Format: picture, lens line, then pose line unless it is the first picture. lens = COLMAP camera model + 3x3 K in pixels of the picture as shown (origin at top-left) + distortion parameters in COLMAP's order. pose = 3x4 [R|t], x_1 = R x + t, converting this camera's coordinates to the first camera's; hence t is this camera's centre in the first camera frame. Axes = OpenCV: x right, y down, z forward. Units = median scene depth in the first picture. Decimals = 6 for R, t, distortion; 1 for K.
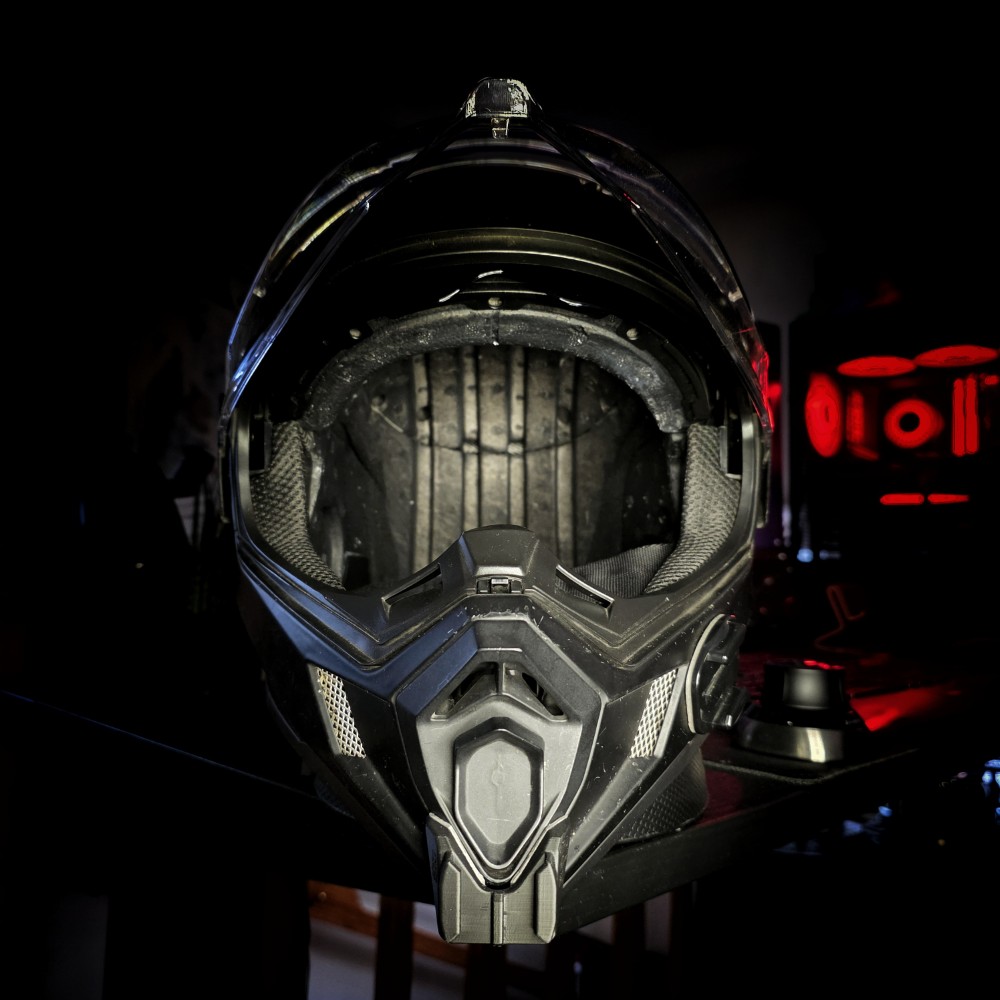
lens RADIAL K [[926.2, 0, 500.0], [0, 926.2, 500.0], [0, 0, 1]] dist [0.101350, -0.593235]
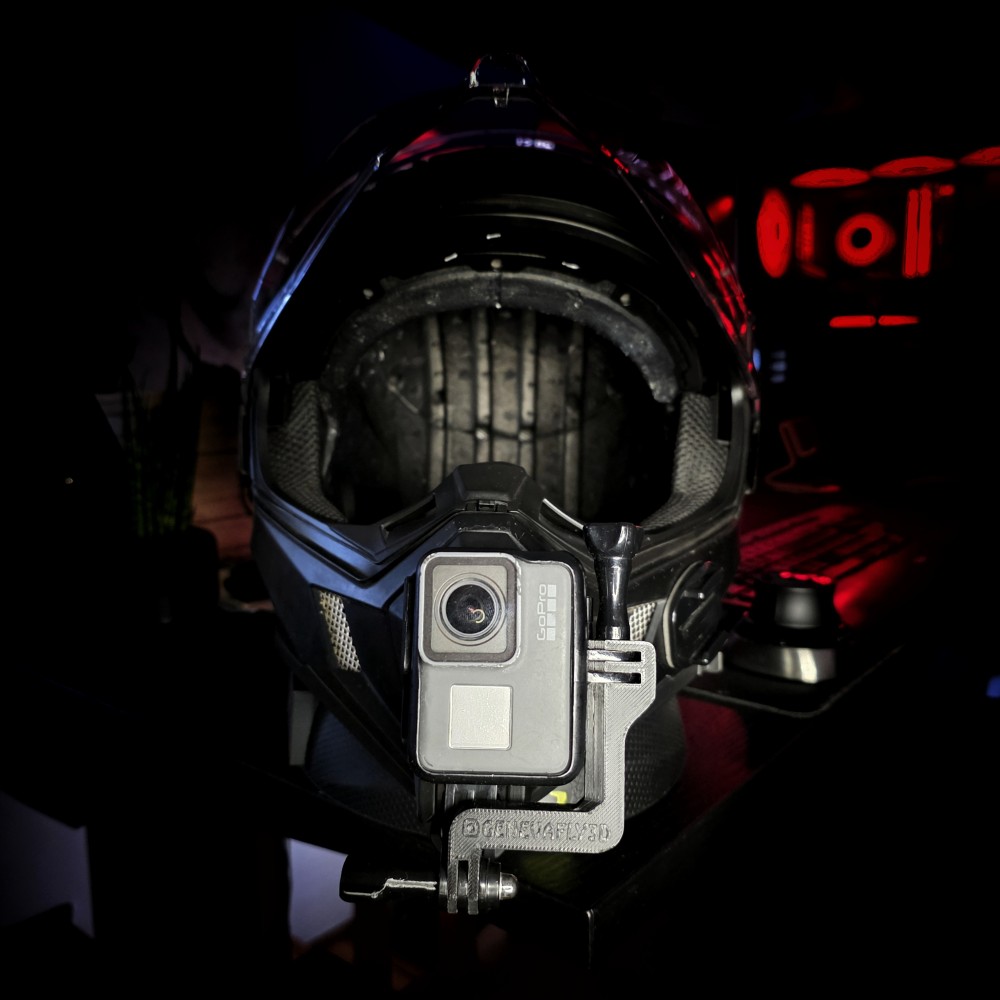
lens RADIAL K [[926.2, 0, 500.0], [0, 926.2, 500.0], [0, 0, 1]] dist [0.101350, -0.593235]
pose [[0.999065, 0.027438, -0.033415, 0.036388], [-0.028762, 0.998793, -0.039813, 0.090876], [0.032282, 0.040737, 0.998648, -0.060306]]
